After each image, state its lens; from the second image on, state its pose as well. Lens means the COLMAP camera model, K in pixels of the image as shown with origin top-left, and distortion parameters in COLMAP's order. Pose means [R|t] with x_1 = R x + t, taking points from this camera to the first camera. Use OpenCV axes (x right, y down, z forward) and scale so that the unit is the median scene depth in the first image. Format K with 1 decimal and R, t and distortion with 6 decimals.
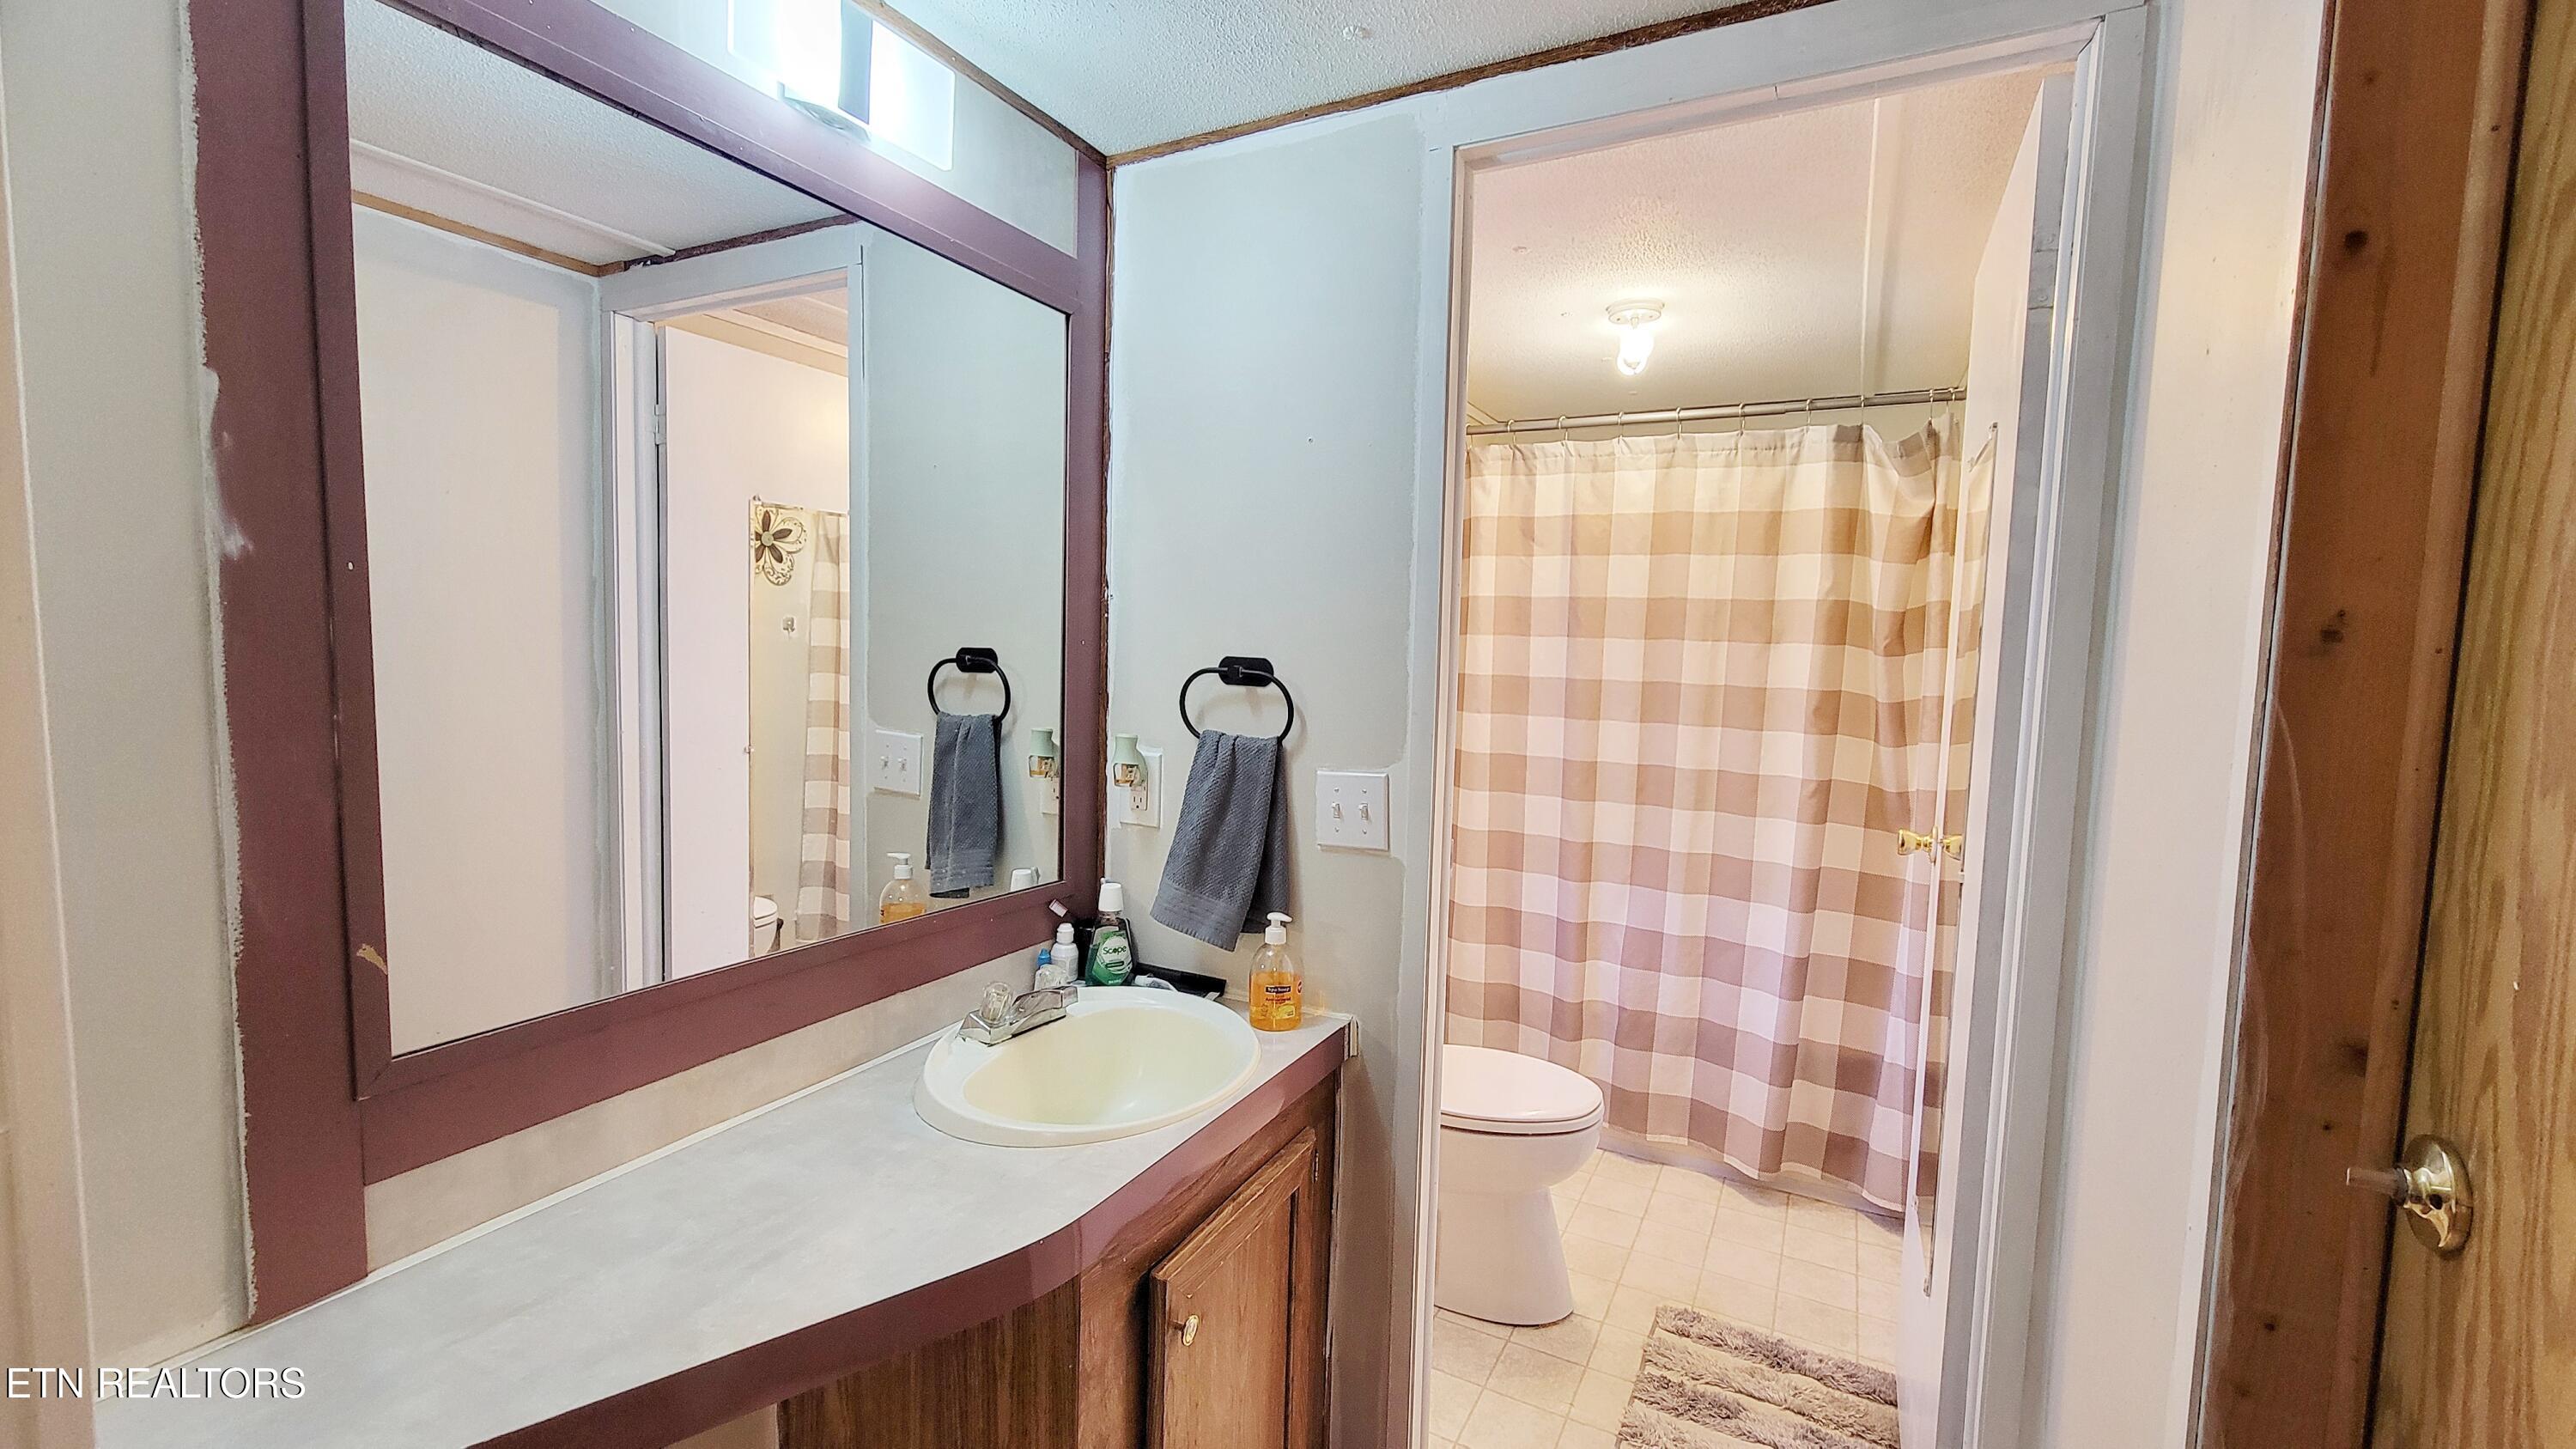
lens RADIAL K [[1056.5, 0, 1298.7], [0, 1056.5, 723.5], [0, 0, 1]] dist [0.002080, -0.000079]
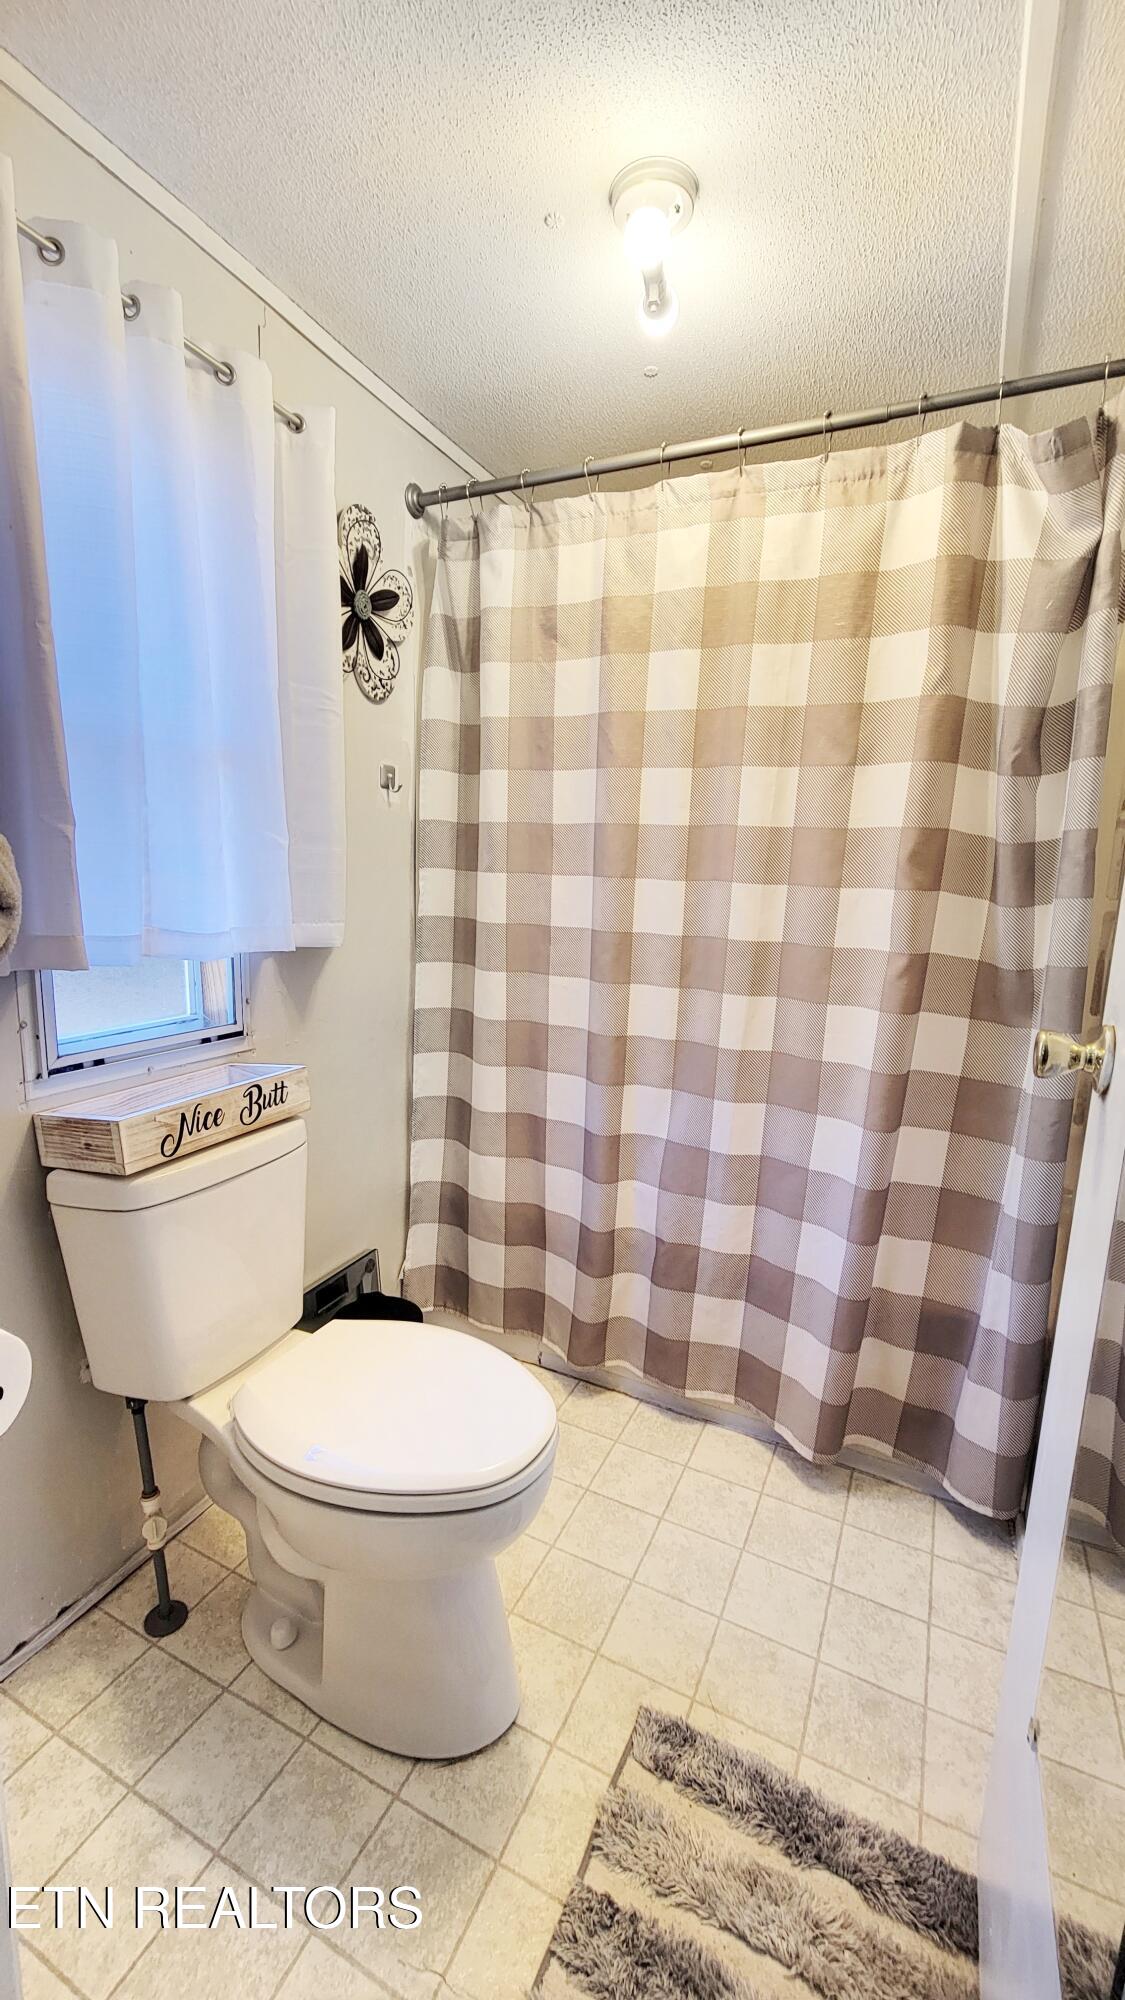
lens RADIAL K [[820.2, 0, 550.5], [0, 820.2, 1011.7], [0, 0, 1]] dist [0.002080, -0.000079]
pose [[0.999781, -0.001080, 0.020883, 0.226034], [-0.001048, 0.994820, 0.101647, 0.035529], [-0.020884, -0.101647, 0.994601, 0.428294]]
